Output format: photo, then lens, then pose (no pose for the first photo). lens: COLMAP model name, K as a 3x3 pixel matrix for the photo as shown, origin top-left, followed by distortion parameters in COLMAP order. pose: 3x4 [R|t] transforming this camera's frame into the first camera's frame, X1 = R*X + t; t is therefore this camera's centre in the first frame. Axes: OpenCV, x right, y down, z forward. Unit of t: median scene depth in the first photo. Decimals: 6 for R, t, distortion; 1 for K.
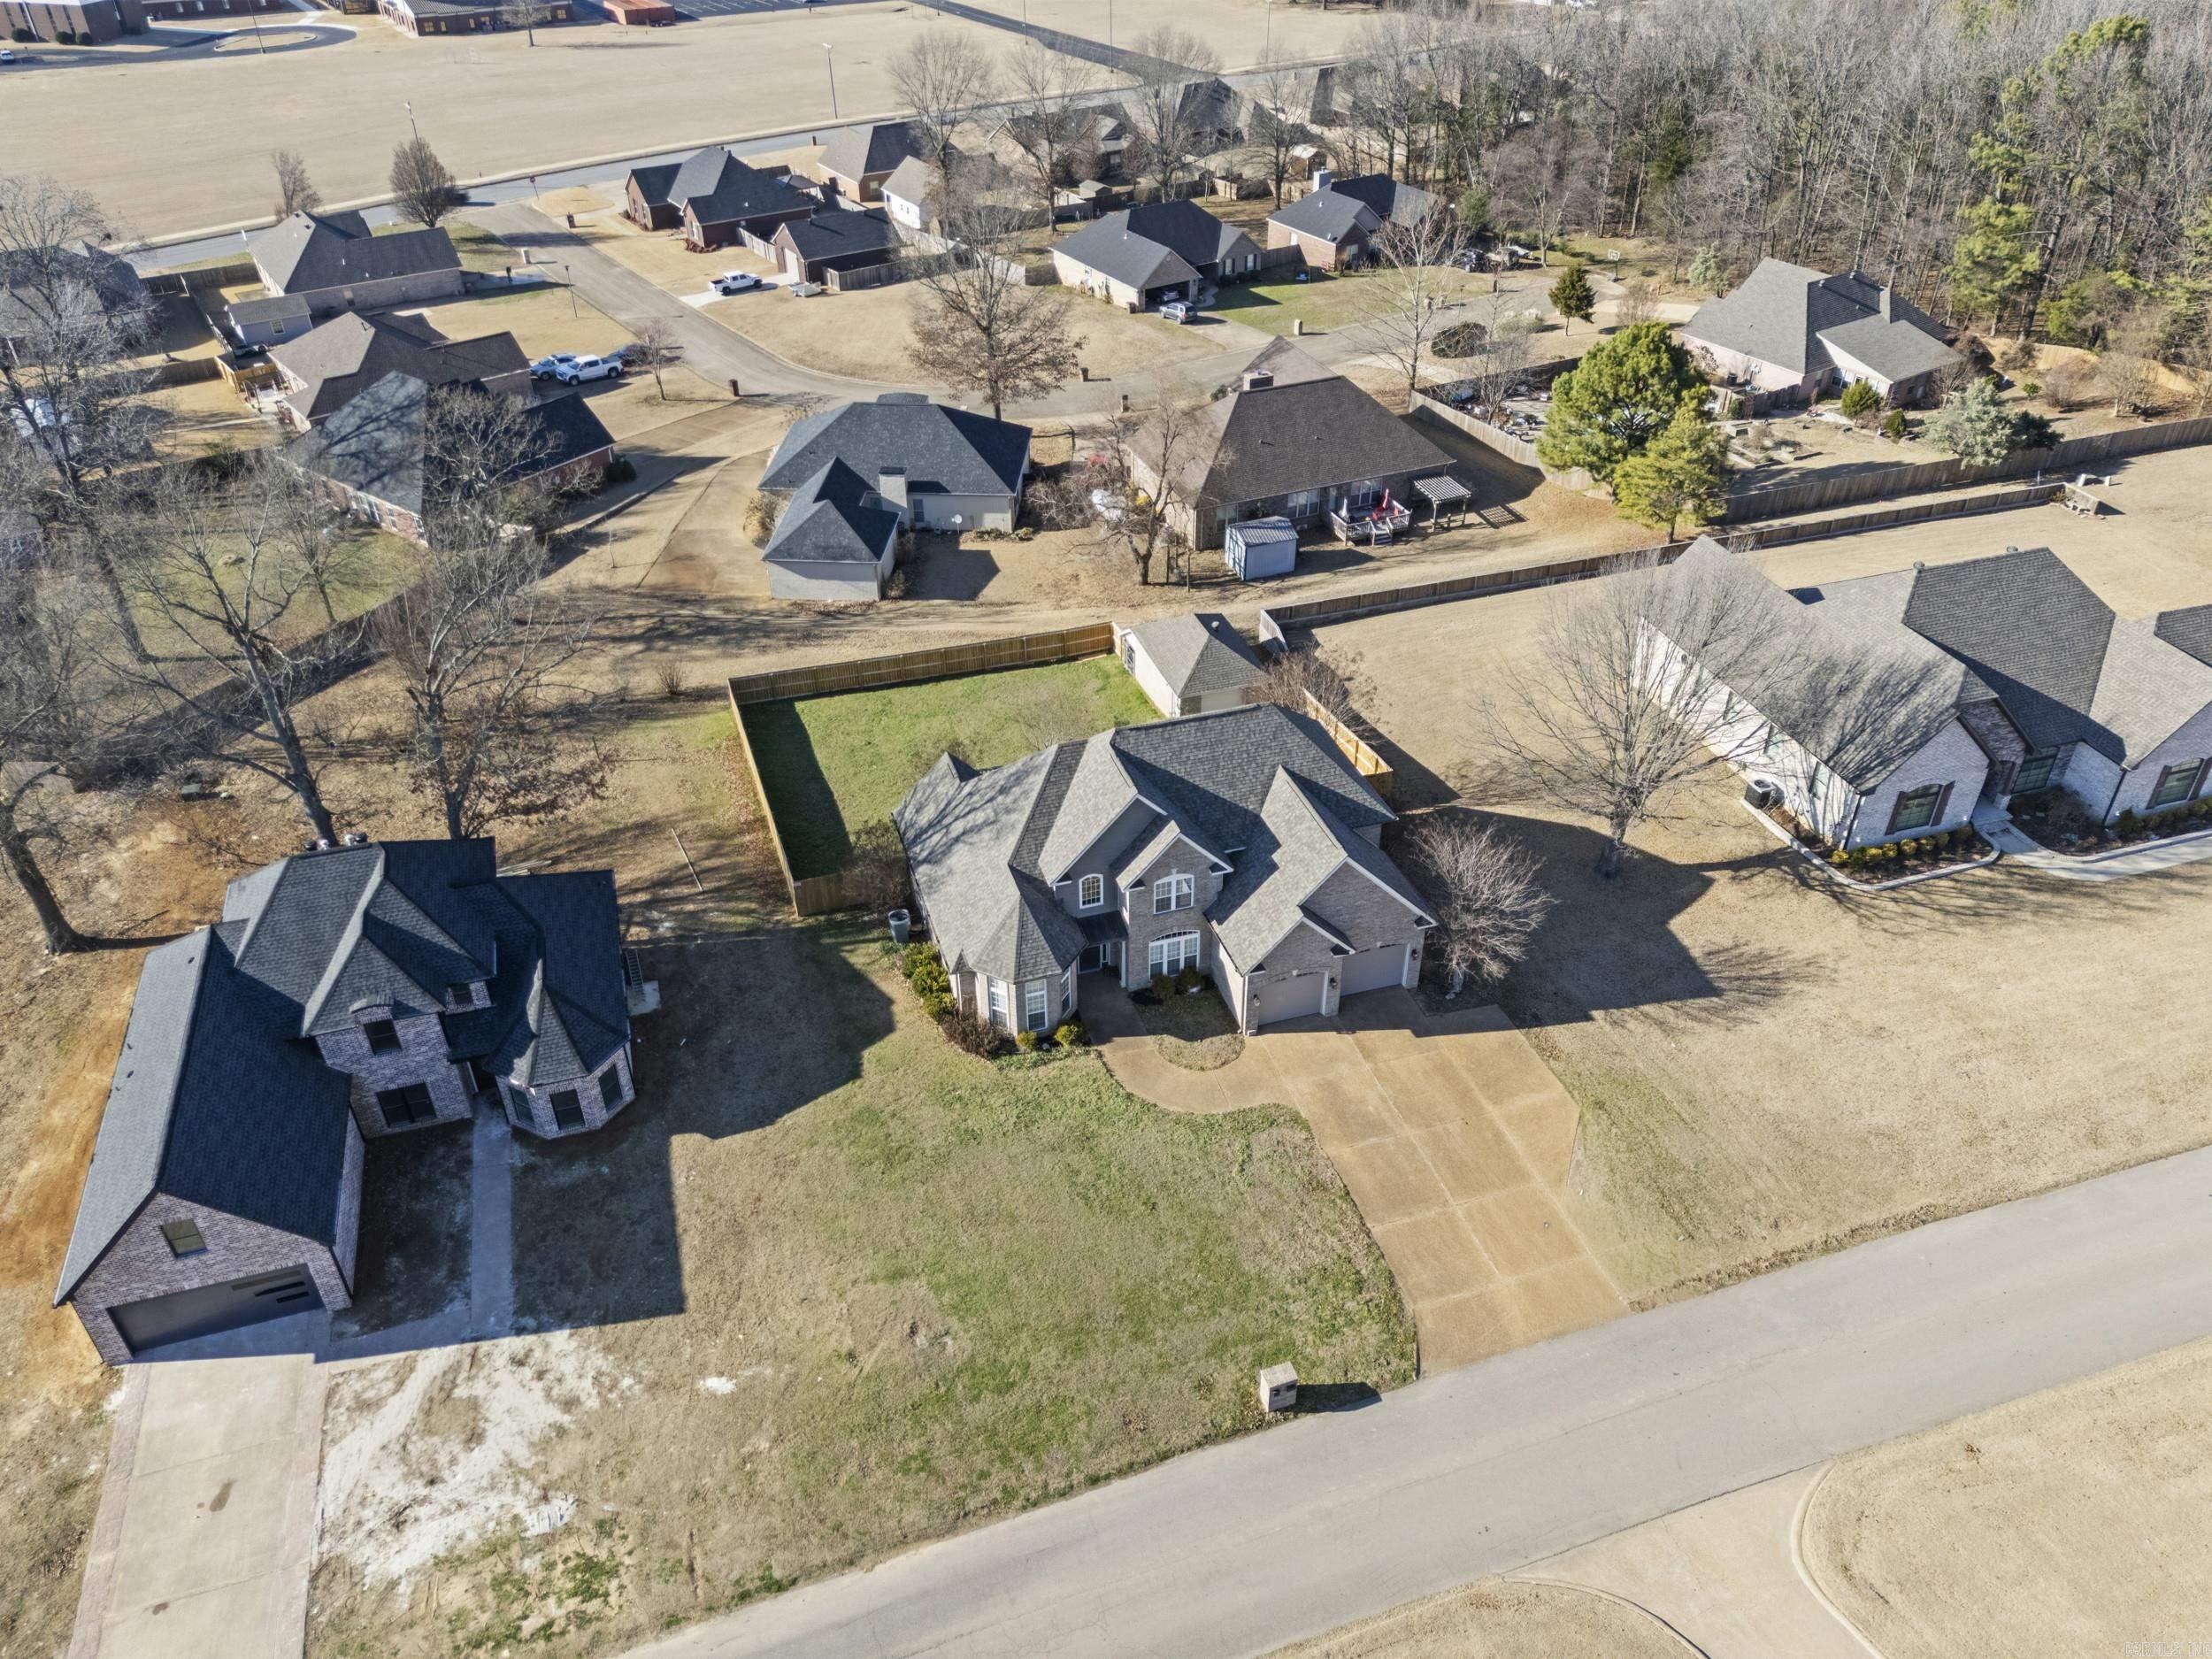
lens RADIAL K [[1634.1, 0, 1105.4], [0, 1634.1, 797.7], [0, 0, 1]] dist [0.073809, -0.064184]
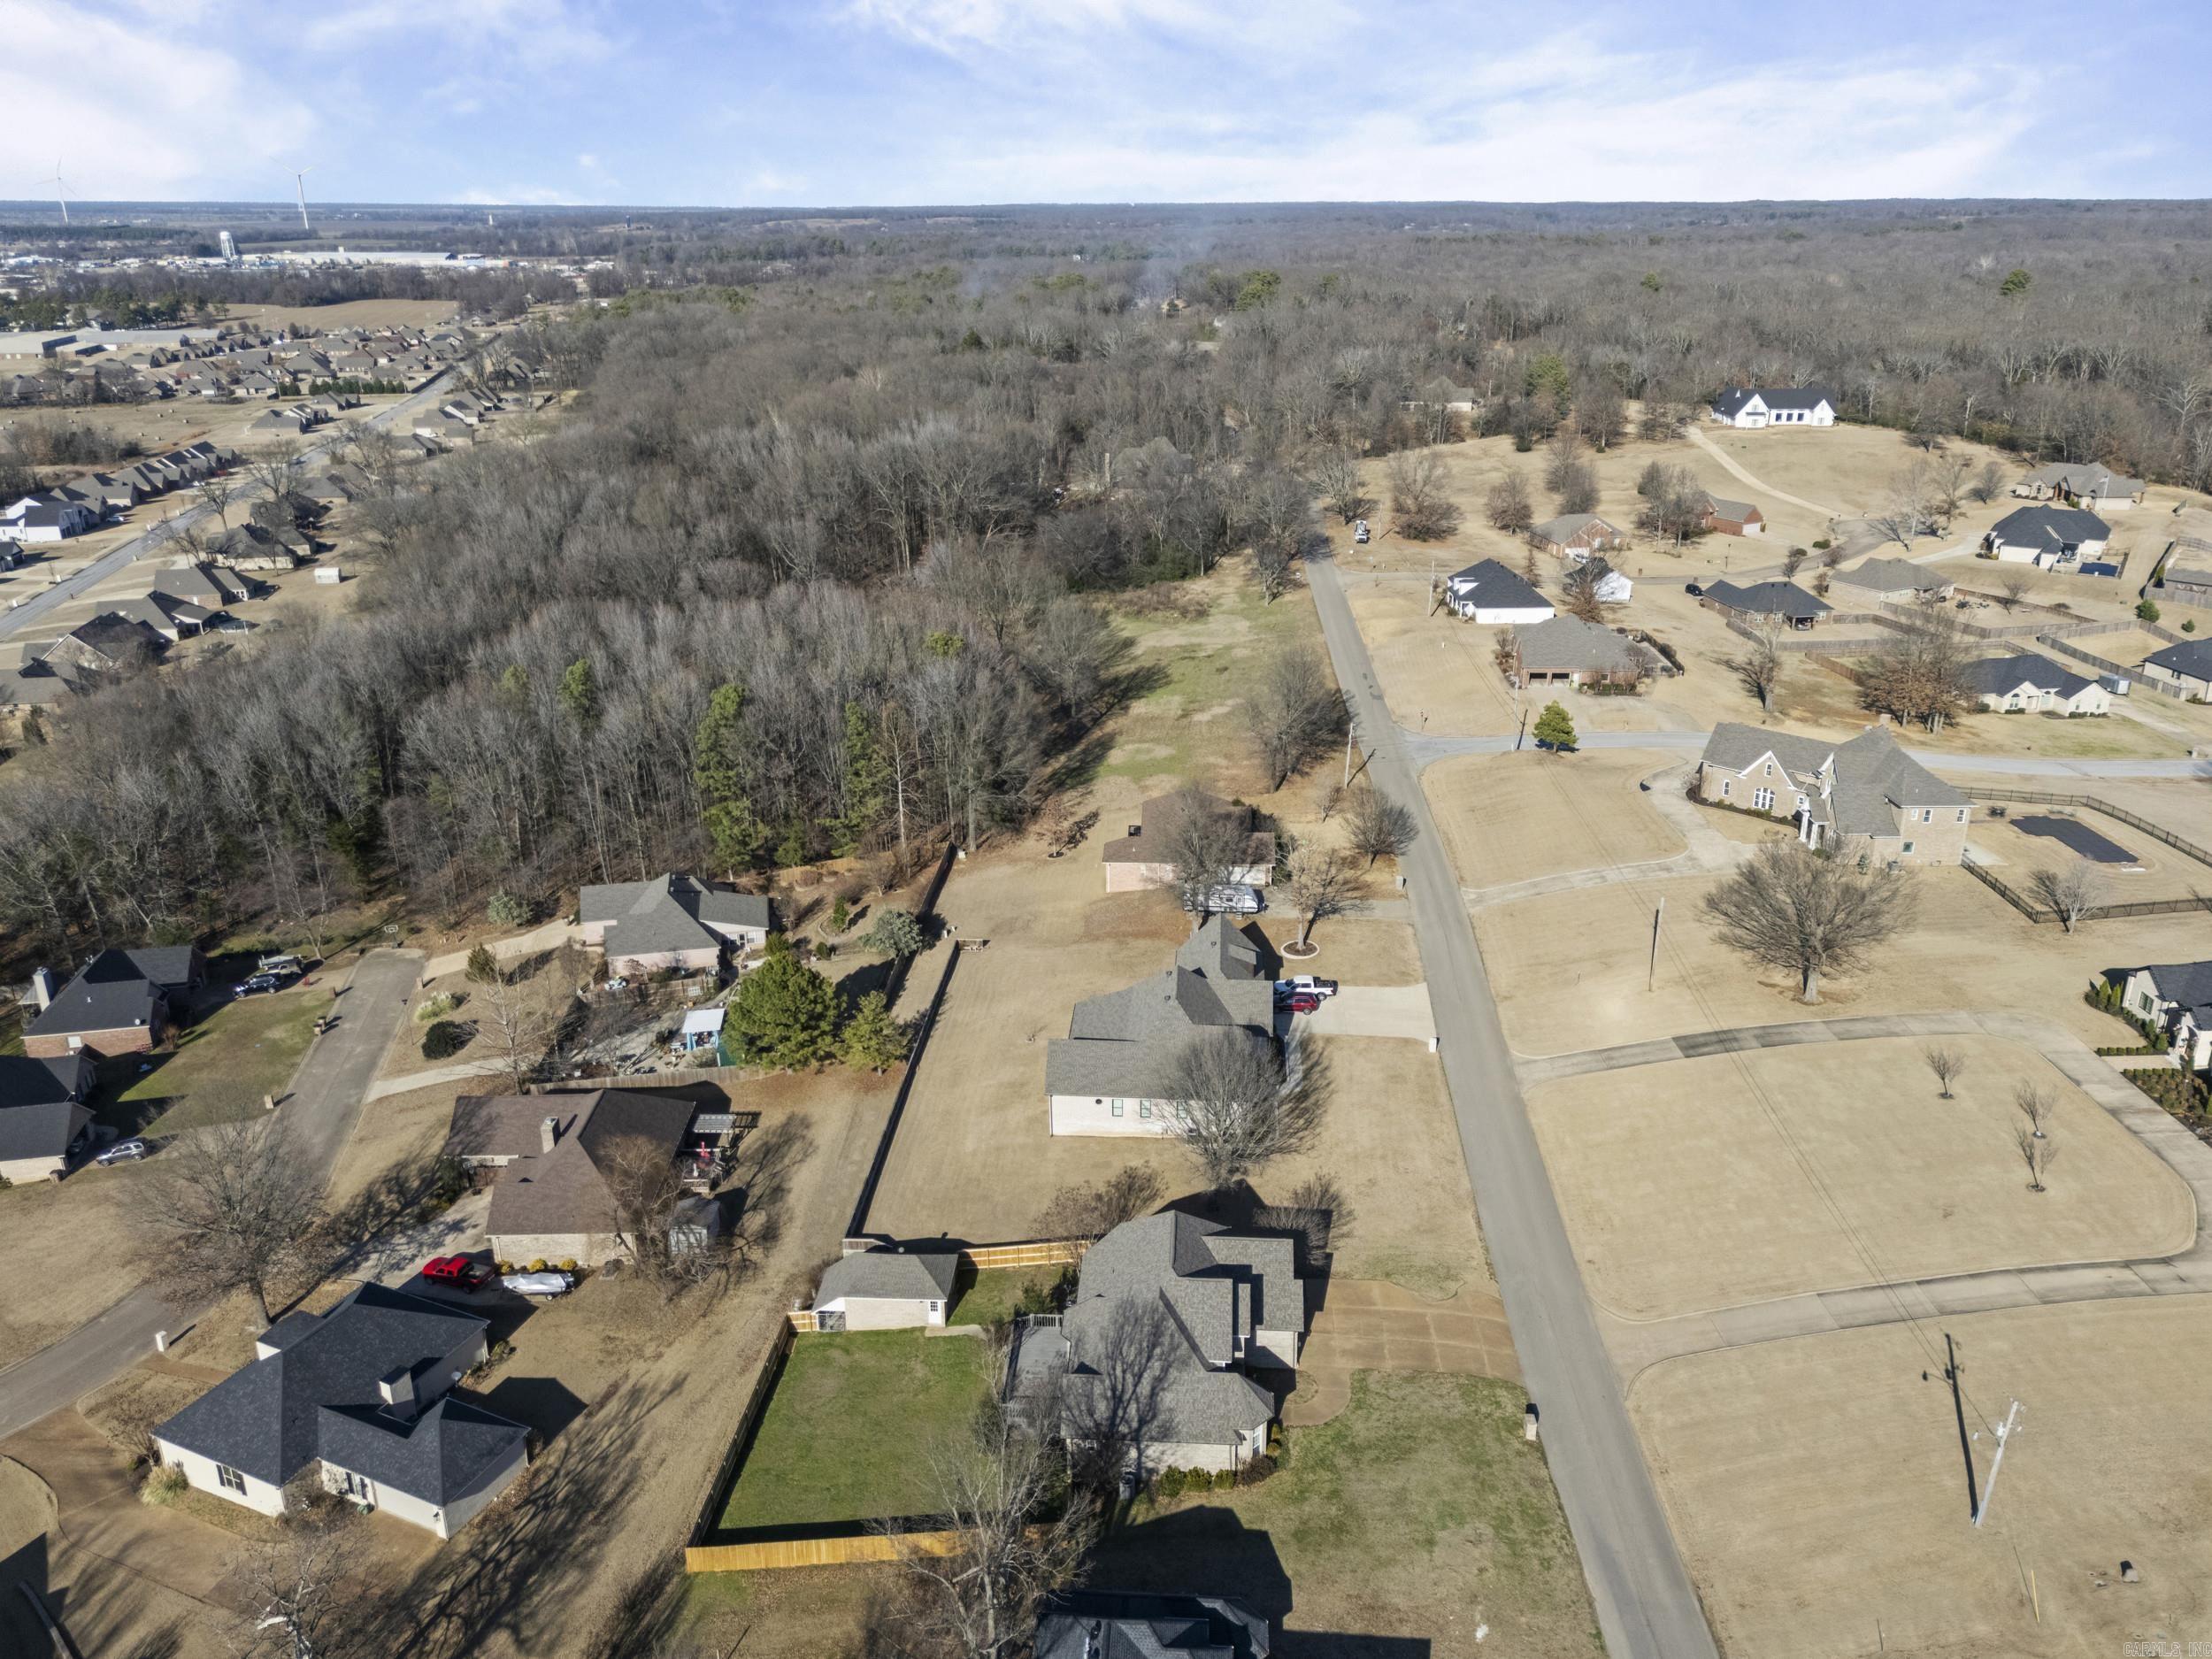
lens RADIAL K [[1634.1, 0, 1105.4], [0, 1634.1, 797.7], [0, 0, 1]] dist [0.073809, -0.064184]
pose [[0.355112, -0.311846, 0.881276, -0.795822], [0.525245, 0.846403, 0.087857, -0.374175], [-0.773313, 0.431687, 0.464363, 0.033580]]
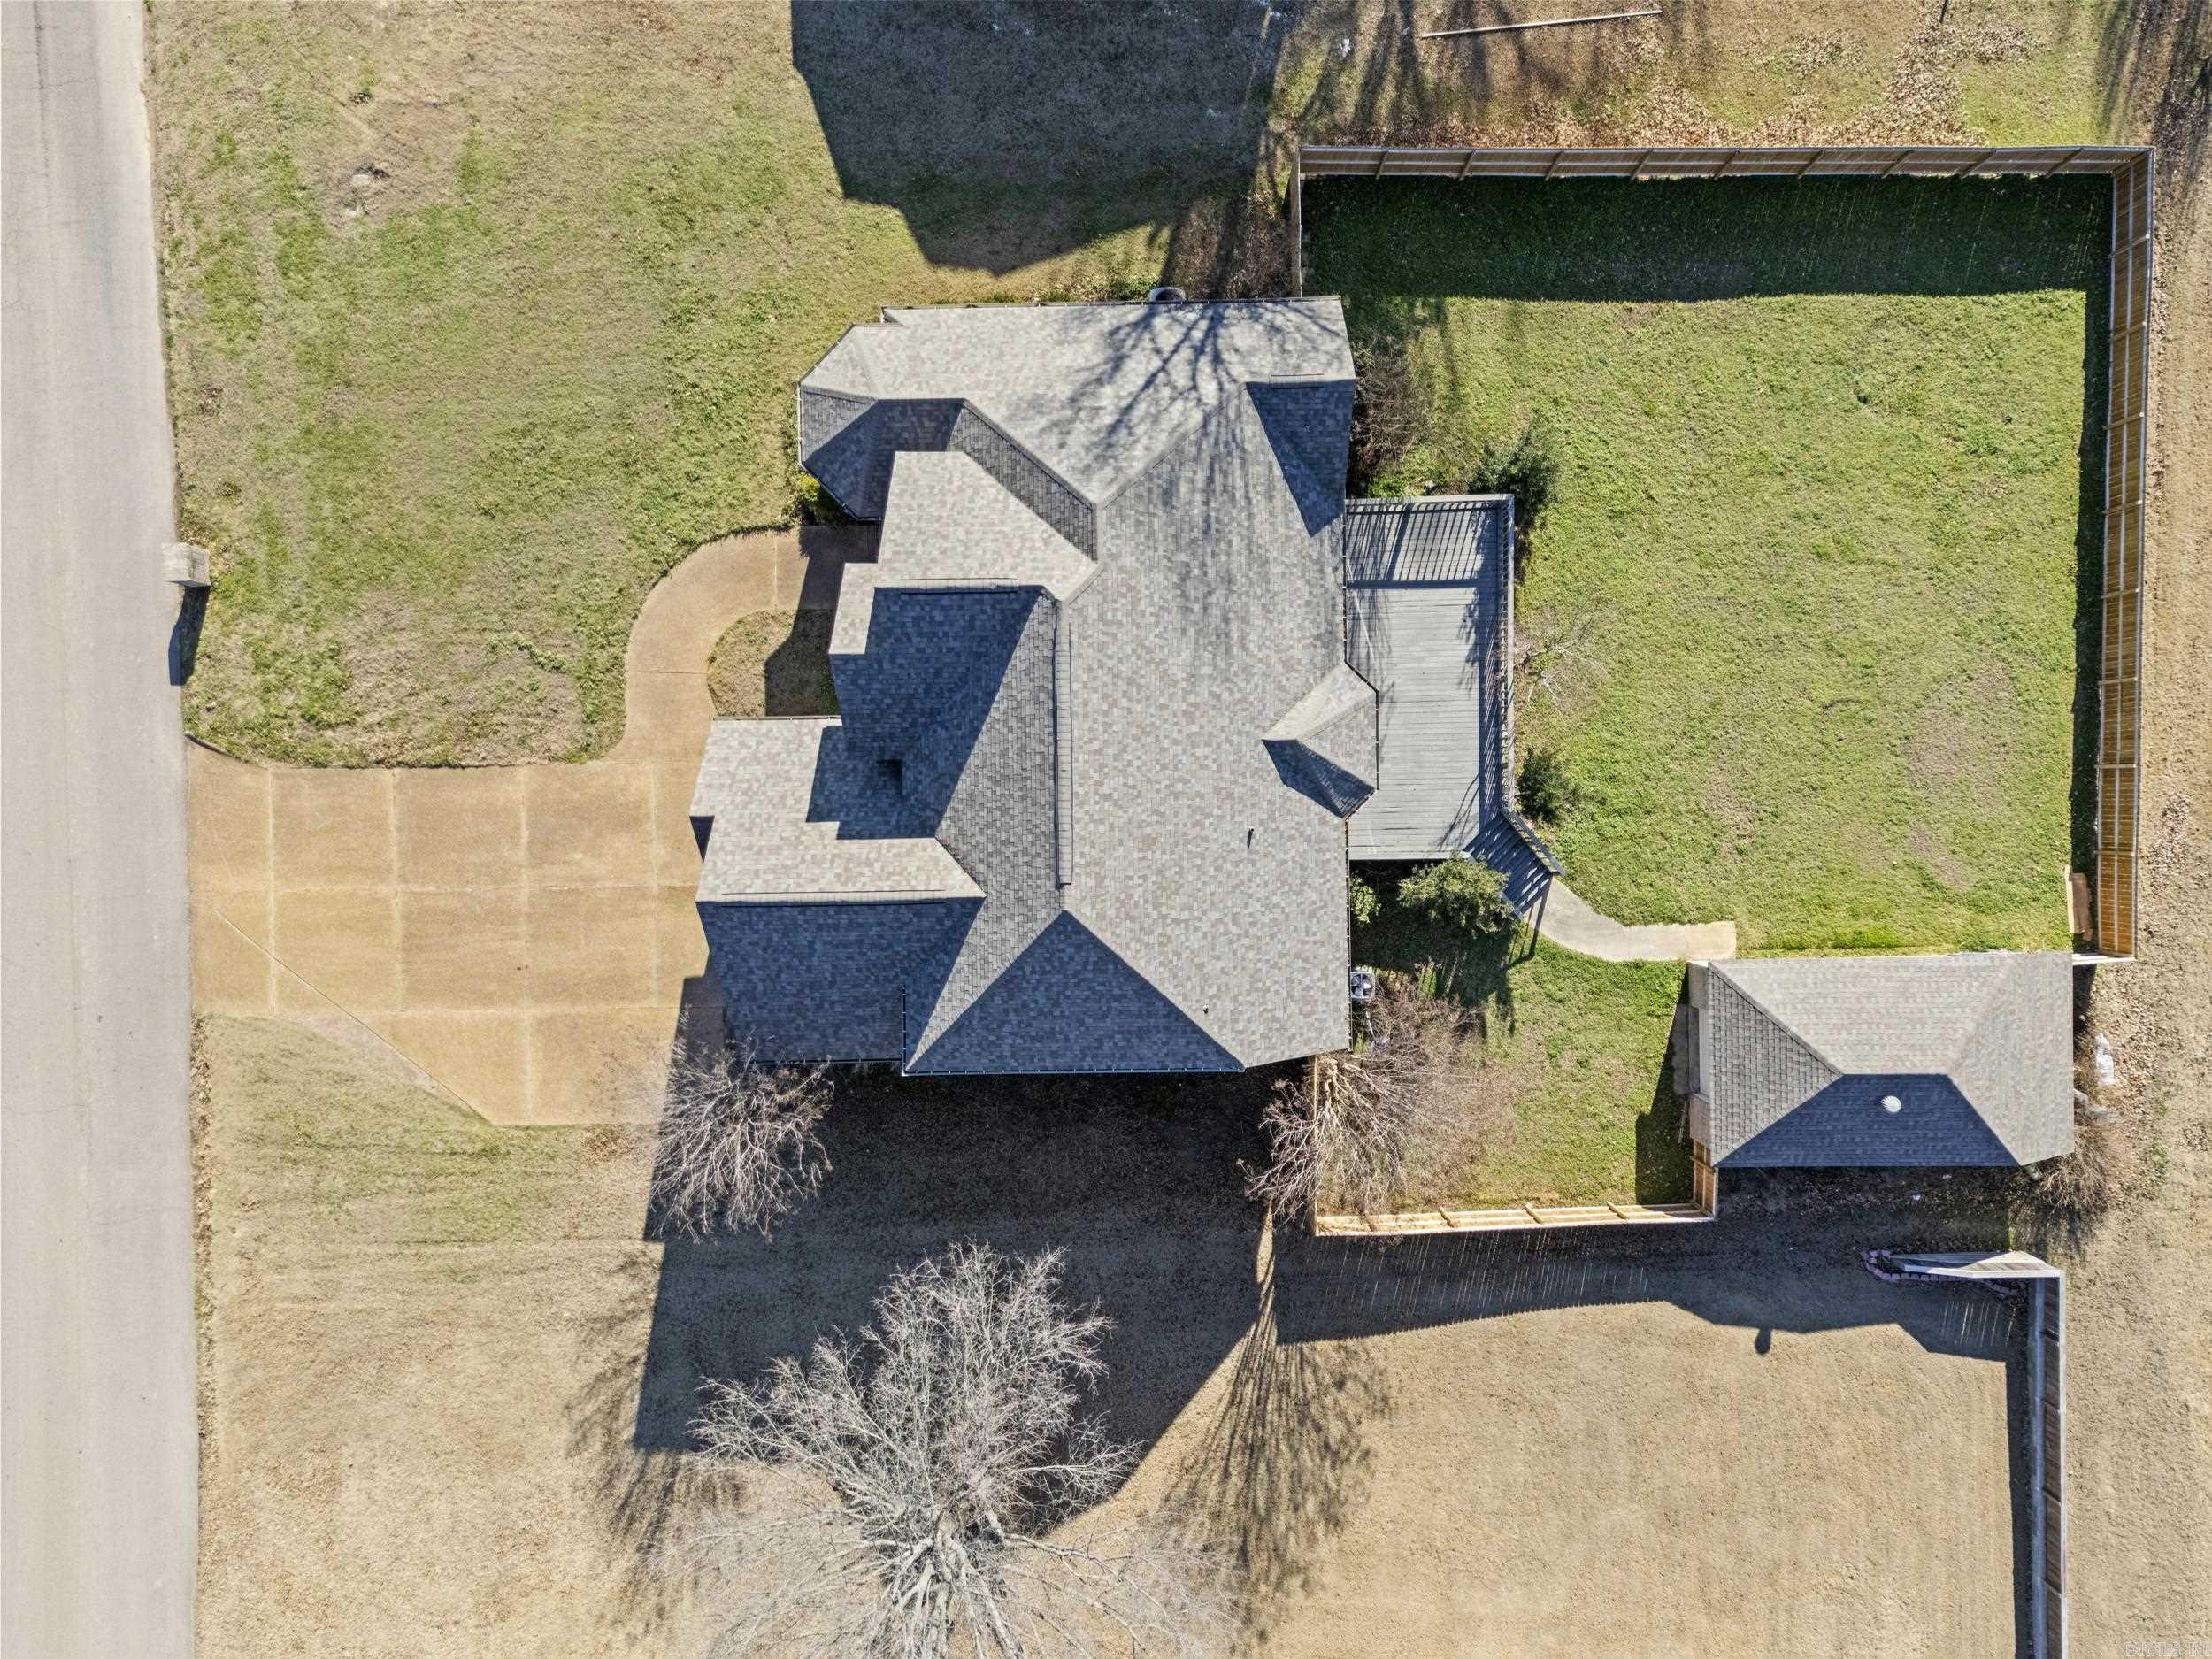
lens RADIAL K [[1634.1, 0, 1105.4], [0, 1634.1, 797.7], [0, 0, 1]] dist [0.073809, -0.064184]
pose [[-0.286311, 0.957926, 0.020098, 0.030137], [-0.529712, -0.175733, 0.829773, -0.296148], [0.798393, 0.226927, 0.557739, 0.424084]]
